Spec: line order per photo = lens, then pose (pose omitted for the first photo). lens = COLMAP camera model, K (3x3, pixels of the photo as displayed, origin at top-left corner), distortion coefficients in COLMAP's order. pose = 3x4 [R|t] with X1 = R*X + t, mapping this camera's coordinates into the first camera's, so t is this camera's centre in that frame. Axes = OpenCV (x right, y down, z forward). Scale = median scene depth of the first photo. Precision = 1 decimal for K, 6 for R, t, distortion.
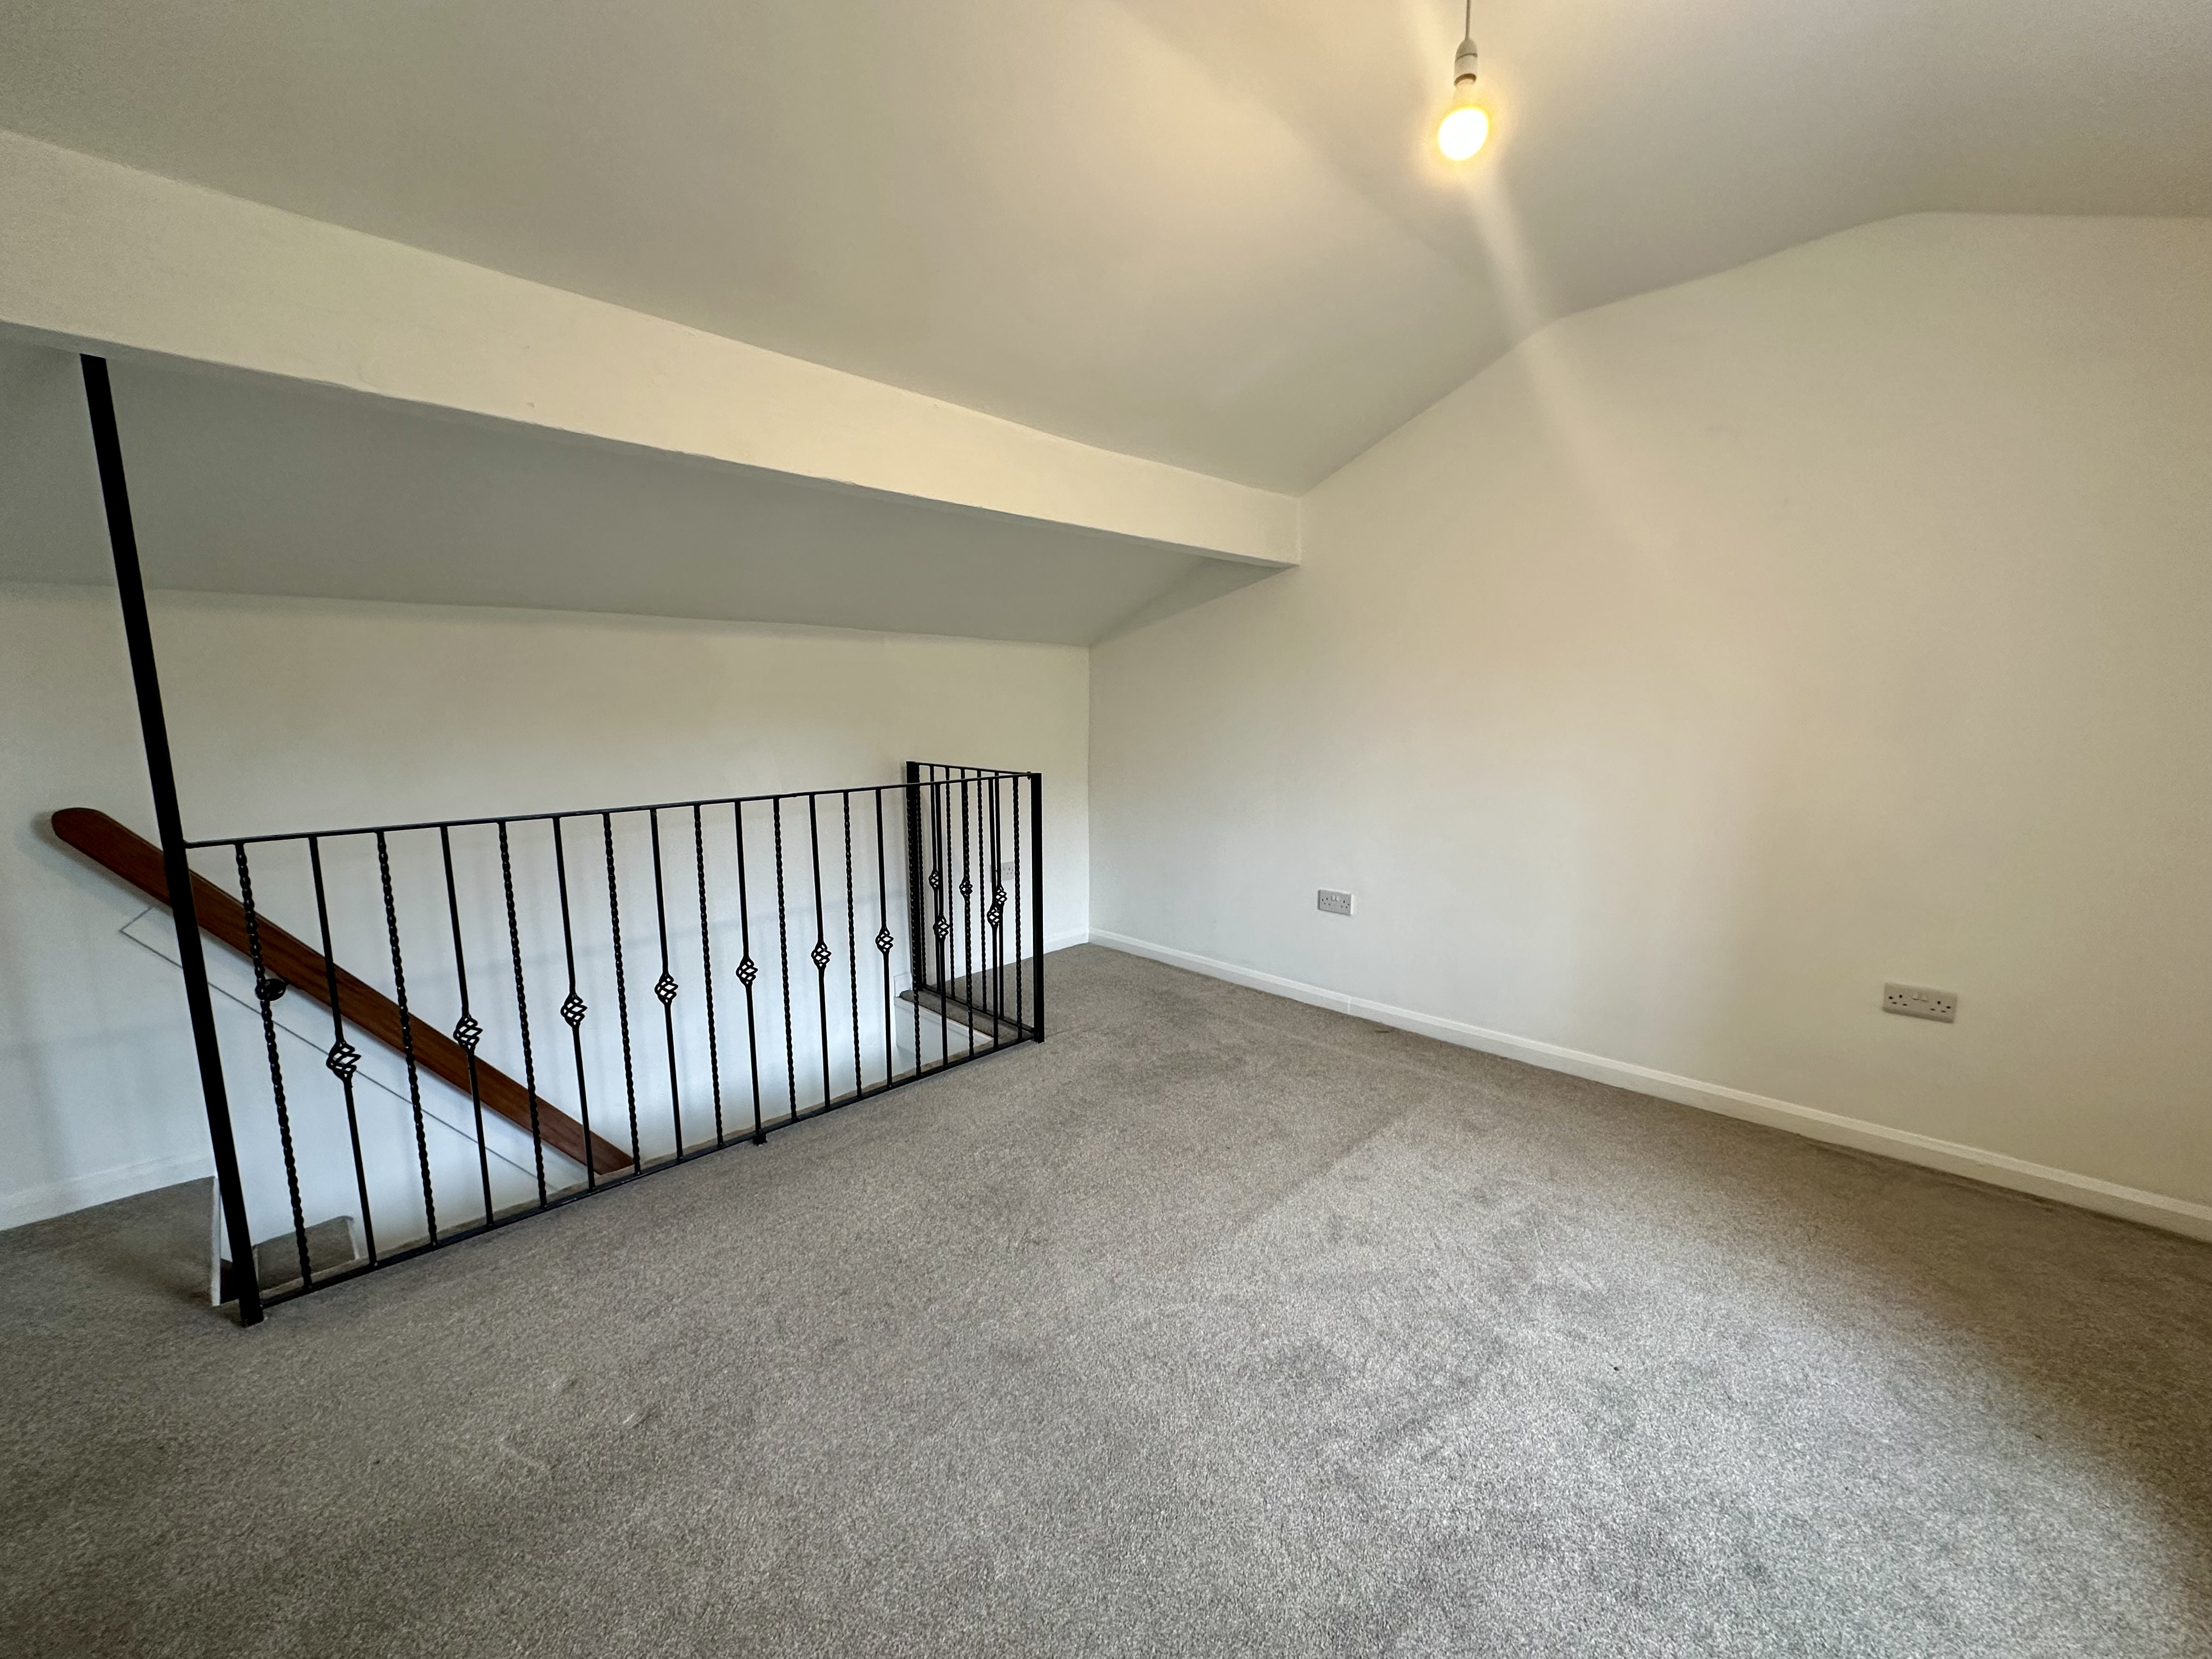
lens RADIAL K [[867.6, 0, 1093.3], [0, 867.6, 834.4], [0, 0, 1]] dist [-0.003122, -0.000227]
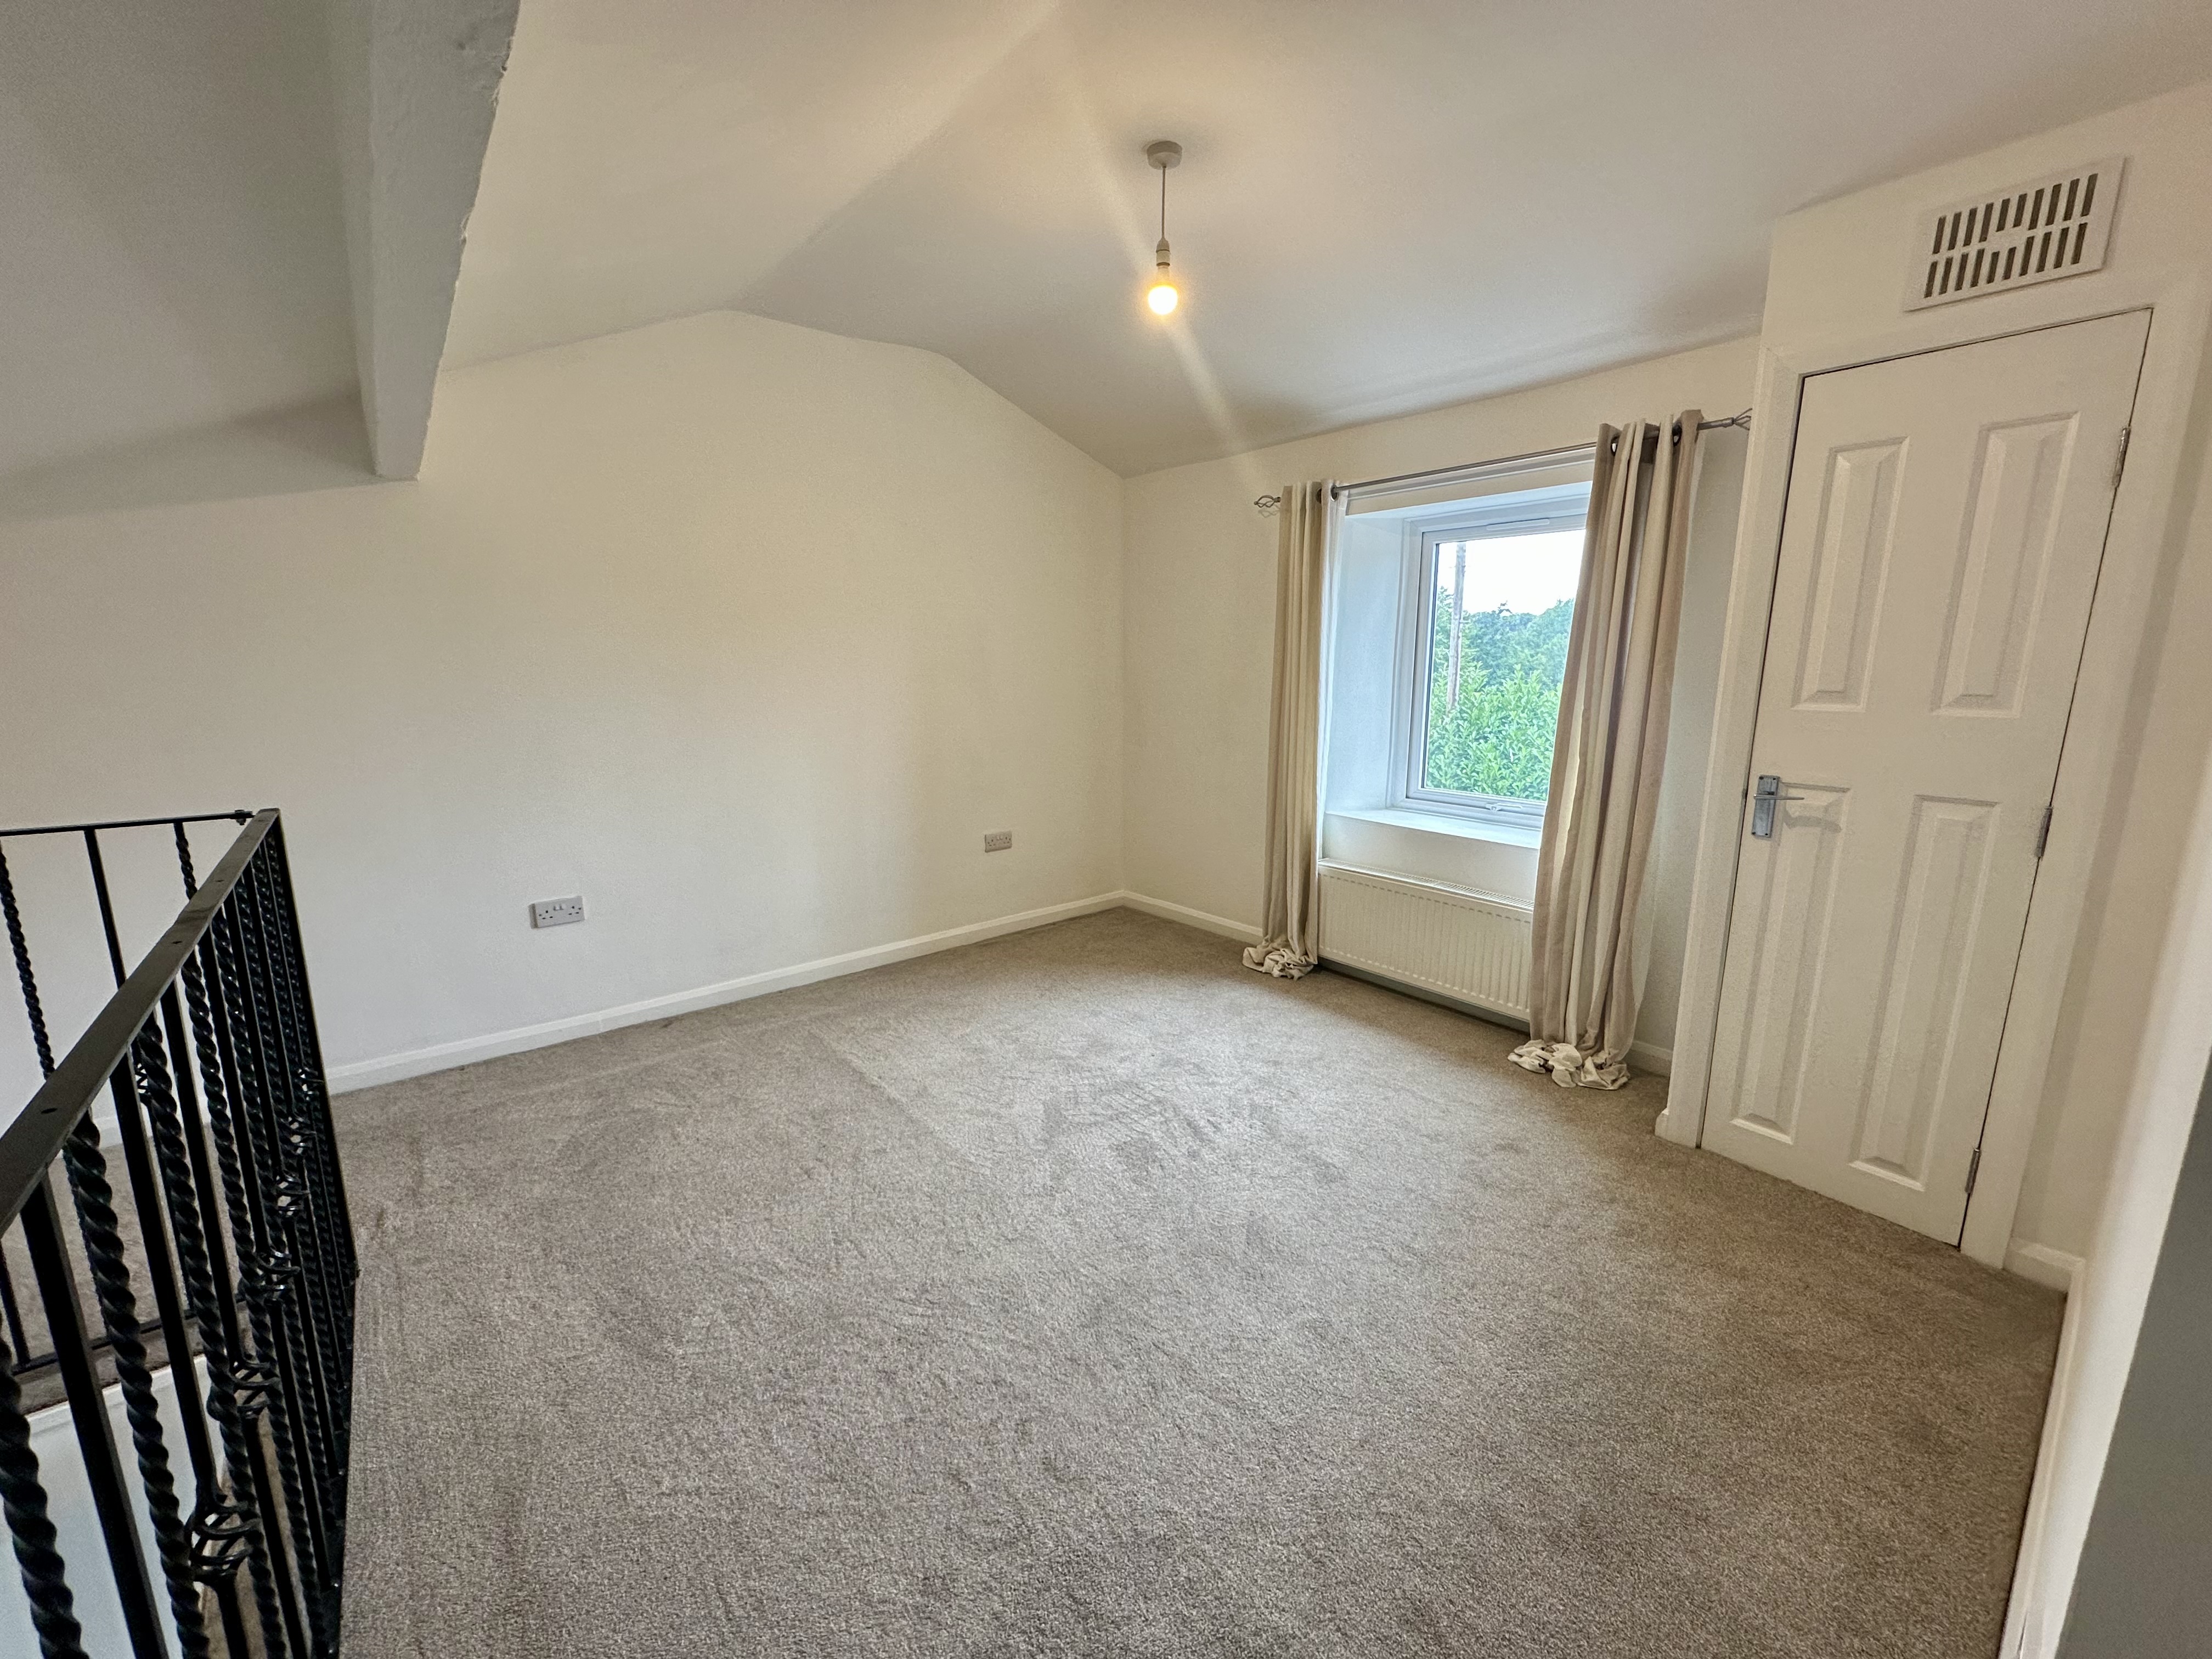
lens RADIAL K [[878.6, 0, 1113.5], [0, 878.6, 828.9], [0, 0, 1]] dist [-0.000874, -0.000182]
pose [[0.098541, -0.189133, 0.976995, -0.686290], [0.152284, 0.973075, 0.173015, -0.092088], [-0.983412, 0.131732, 0.124690, 0.530282]]
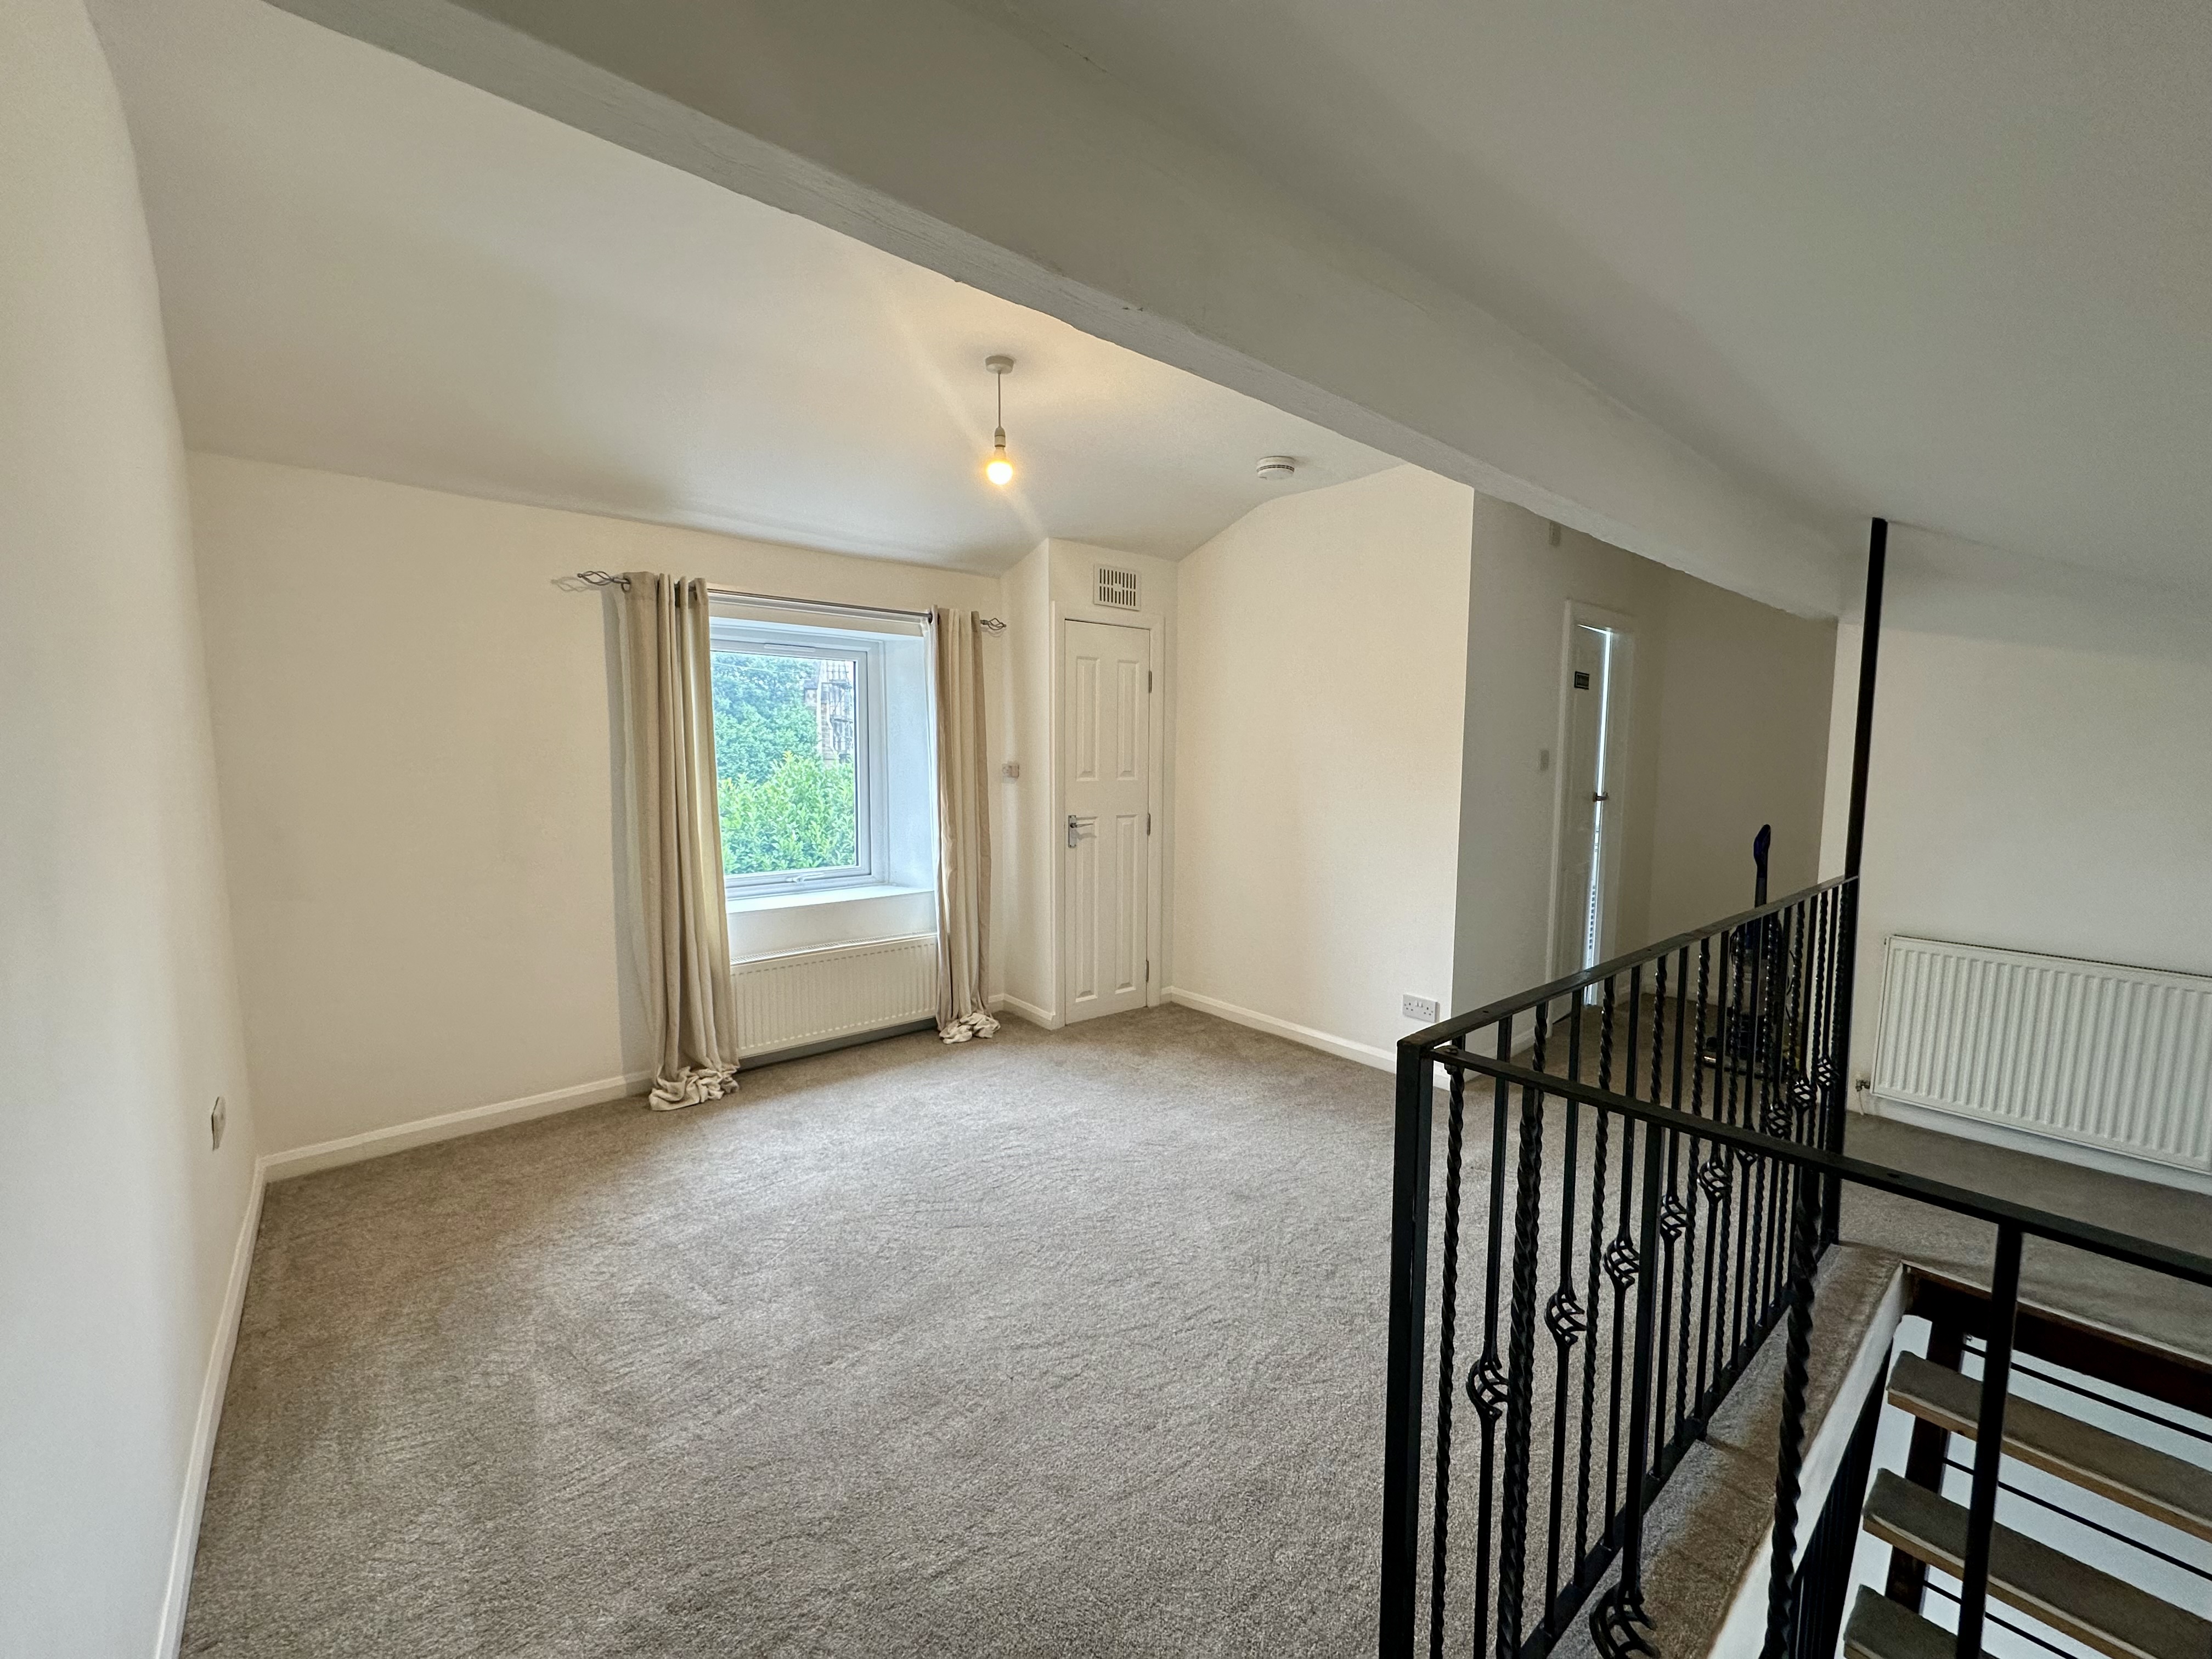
lens RADIAL K [[867.6, 0, 1093.3], [0, 867.6, 834.4], [0, 0, 1]] dist [-0.003122, -0.000227]
pose [[-0.994672, -0.009705, 0.102634, 0.006811], [0.015906, 0.969190, 0.245801, -0.265438], [-0.101857, 0.246124, -0.963871, 1.584831]]
